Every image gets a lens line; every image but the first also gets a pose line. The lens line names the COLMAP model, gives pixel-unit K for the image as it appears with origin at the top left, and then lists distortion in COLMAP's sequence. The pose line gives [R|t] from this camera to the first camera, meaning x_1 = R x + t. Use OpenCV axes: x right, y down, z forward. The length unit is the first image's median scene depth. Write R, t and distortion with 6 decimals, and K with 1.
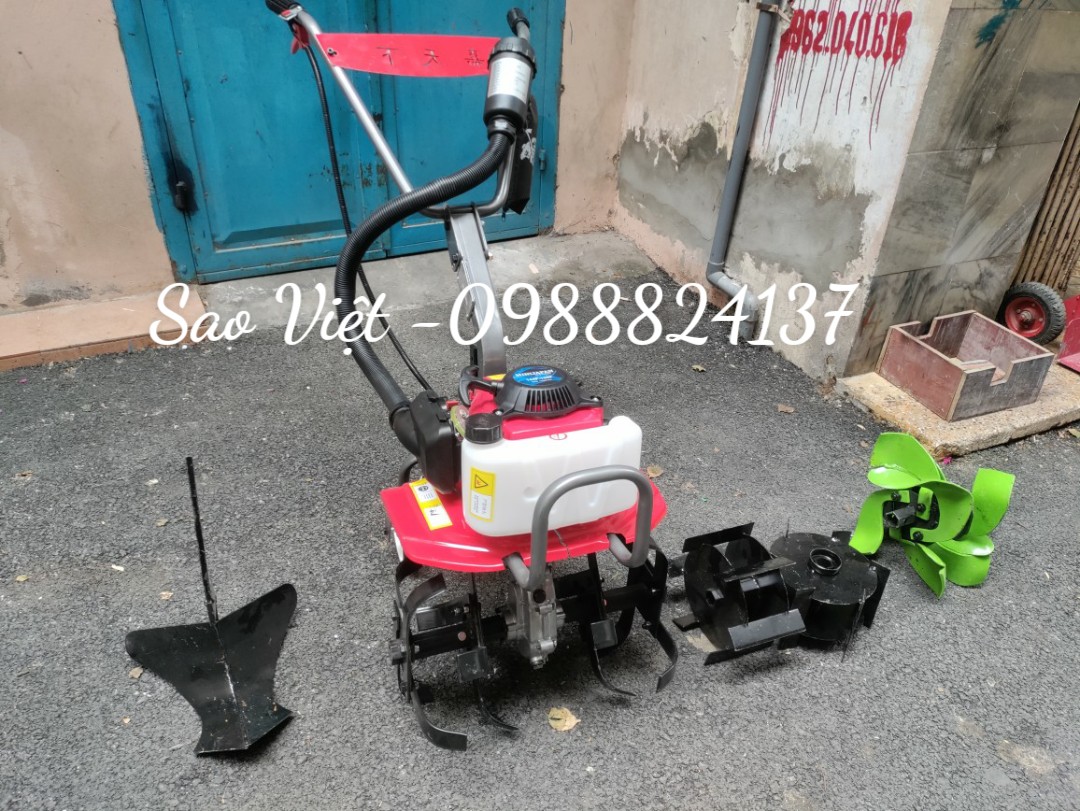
lens RADIAL K [[790.7, 0, 544.9], [0, 790.7, 405.7], [0, 0, 1]] dist [0.062154, -0.085535]
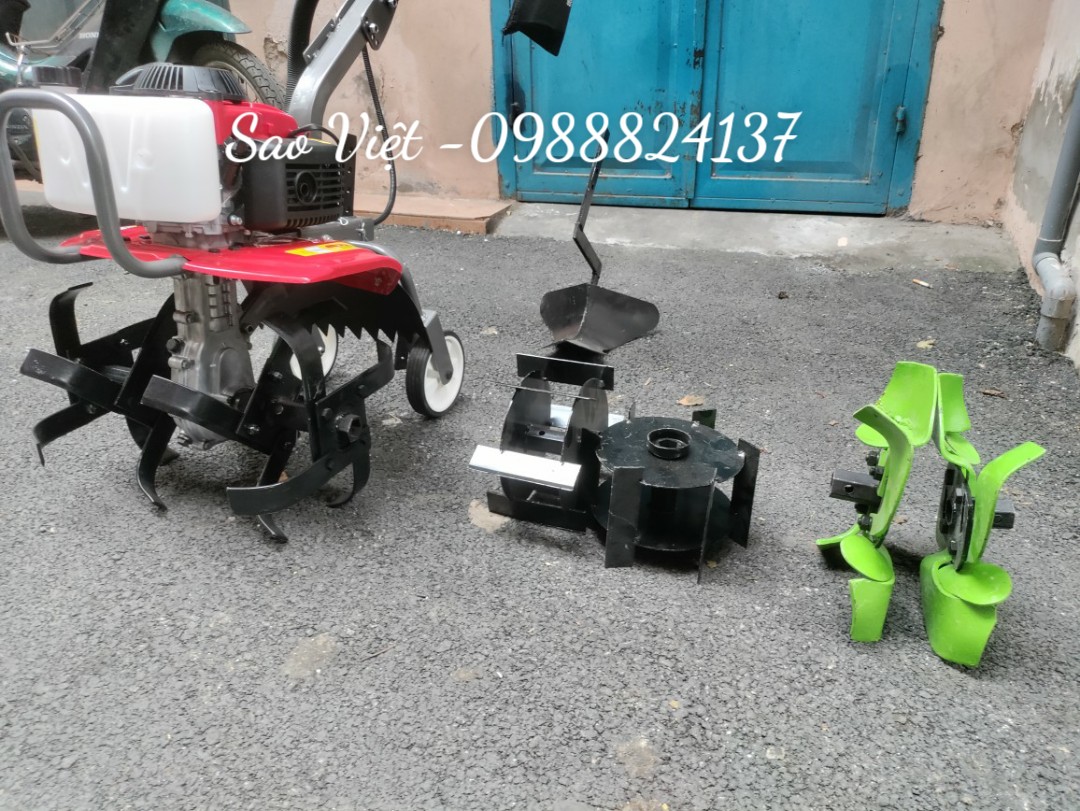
lens RADIAL K [[800.6, 0, 544.1], [0, 800.6, 406.0], [0, 0, 1]] dist [0.042486, -0.069174]
pose [[0.684384, 0.254917, -0.683108, 0.514208], [-0.348751, 0.937215, 0.000341, 0.123924], [0.640306, 0.238001, 0.730317, 0.309311]]
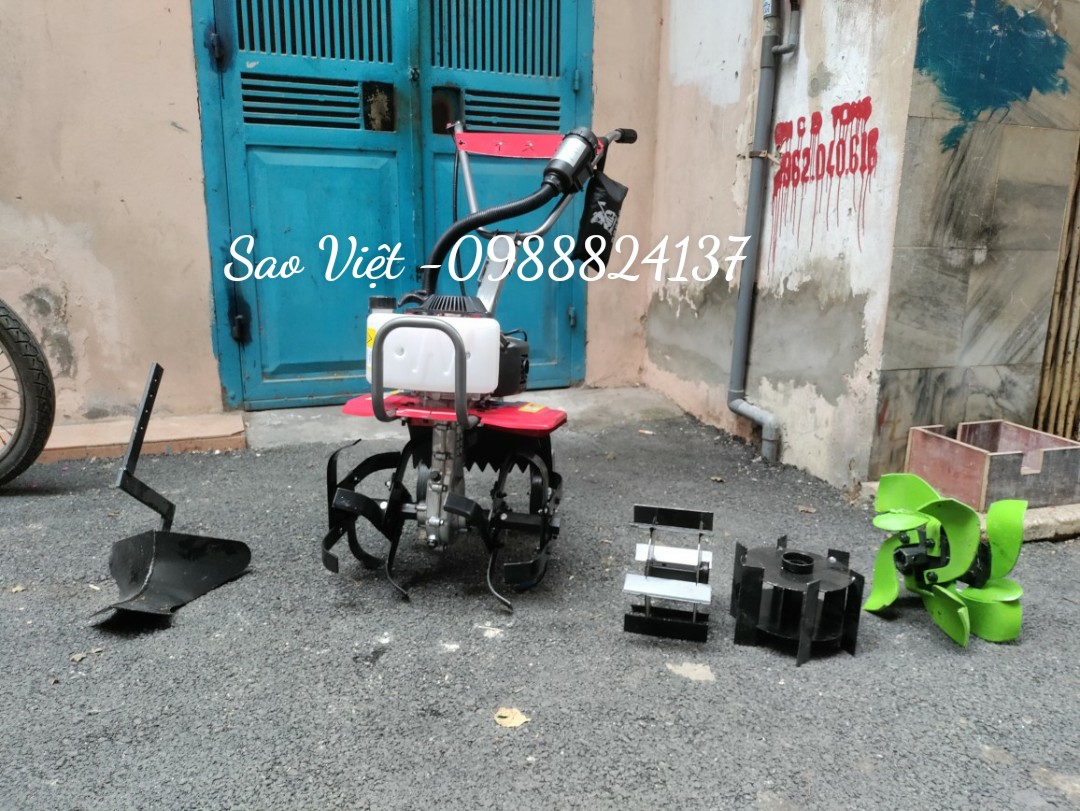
lens RADIAL K [[800.6, 0, 544.1], [0, 800.6, 406.0], [0, 0, 1]] dist [0.042486, -0.069174]
pose [[0.994312, -0.008535, -0.106164, 0.097344], [-0.027508, 0.942384, -0.333401, 0.223845], [0.102893, 0.334425, 0.936789, 0.027434]]
